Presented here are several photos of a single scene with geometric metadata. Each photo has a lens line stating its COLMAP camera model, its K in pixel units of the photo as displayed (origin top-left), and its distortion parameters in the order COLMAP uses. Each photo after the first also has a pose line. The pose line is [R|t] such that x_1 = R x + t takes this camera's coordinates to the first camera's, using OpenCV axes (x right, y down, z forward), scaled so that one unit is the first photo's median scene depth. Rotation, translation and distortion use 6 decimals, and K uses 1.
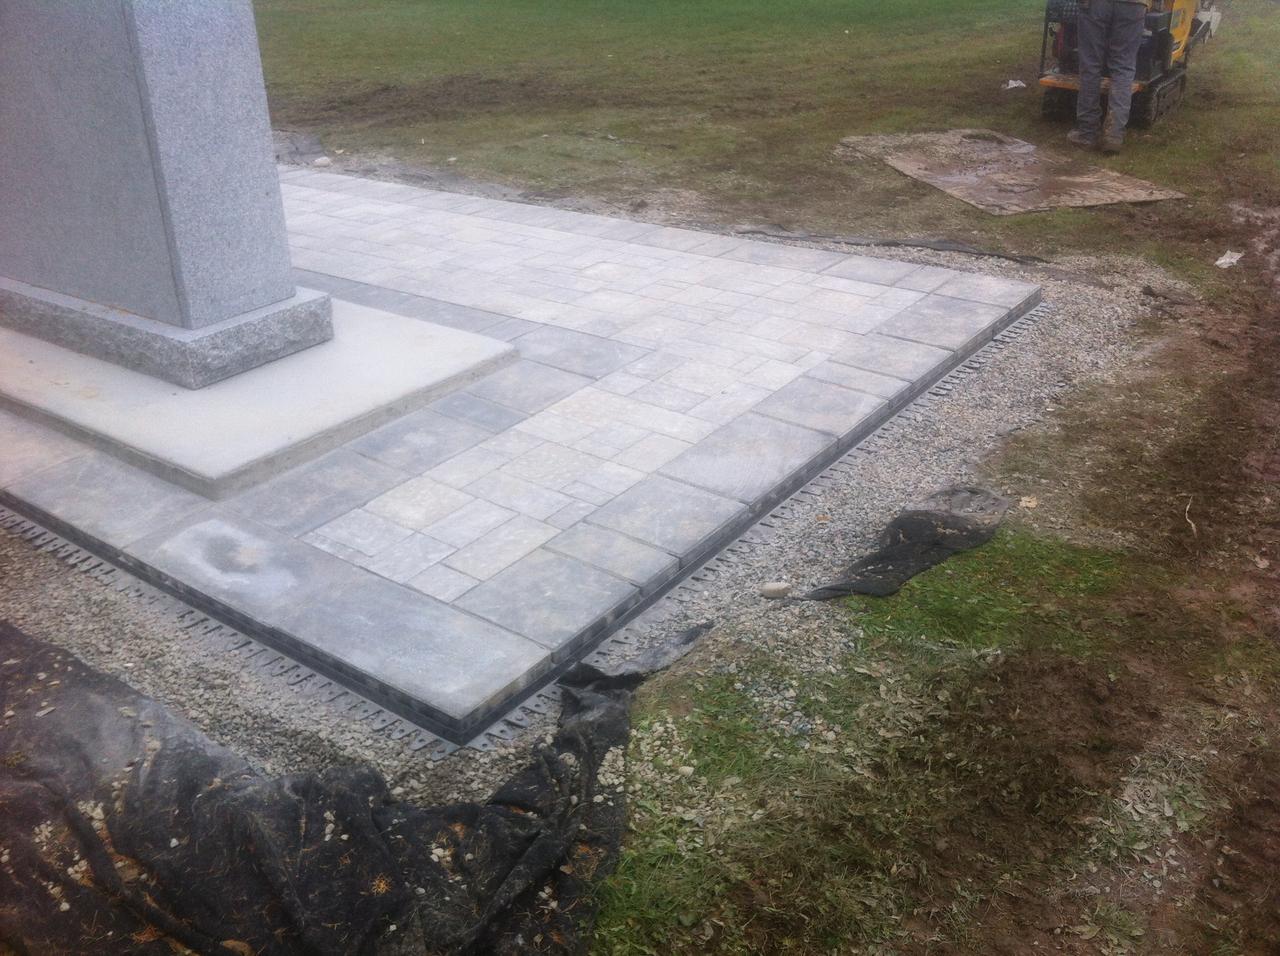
lens RADIAL K [[1221.2, 0, 640.0], [0, 1221.2, 478.0], [0, 0, 1]] dist [0.091480, -0.310024]
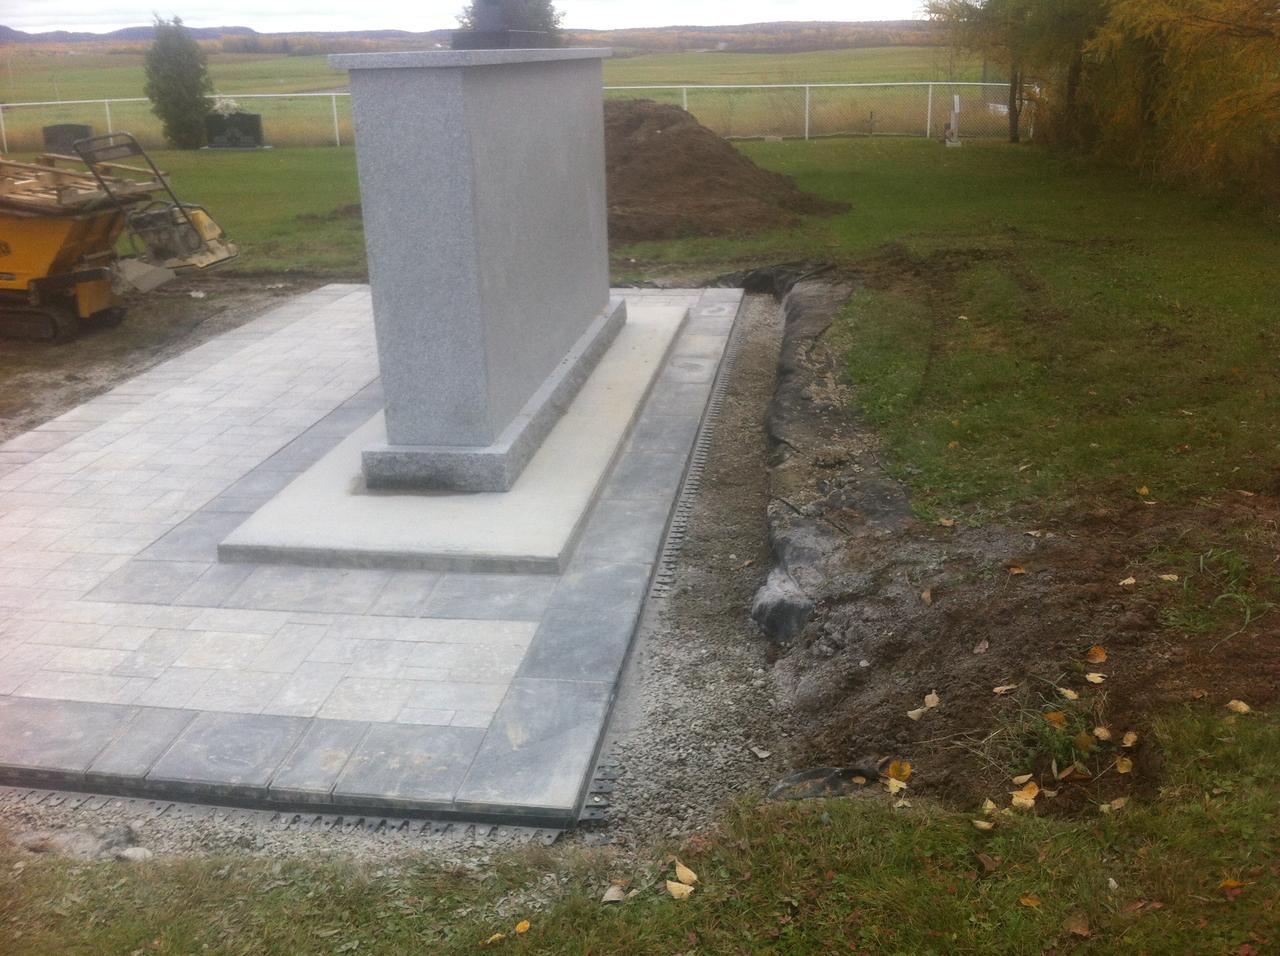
lens RADIAL K [[1221.2, 0, 640.0], [0, 1221.2, 478.0], [0, 0, 1]] dist [0.091480, -0.310024]
pose [[-0.464886, -0.258098, 0.846916, -2.567797], [0.424999, 0.774099, 0.469197, -0.964432], [-0.776696, 0.578062, -0.250177, 1.955540]]
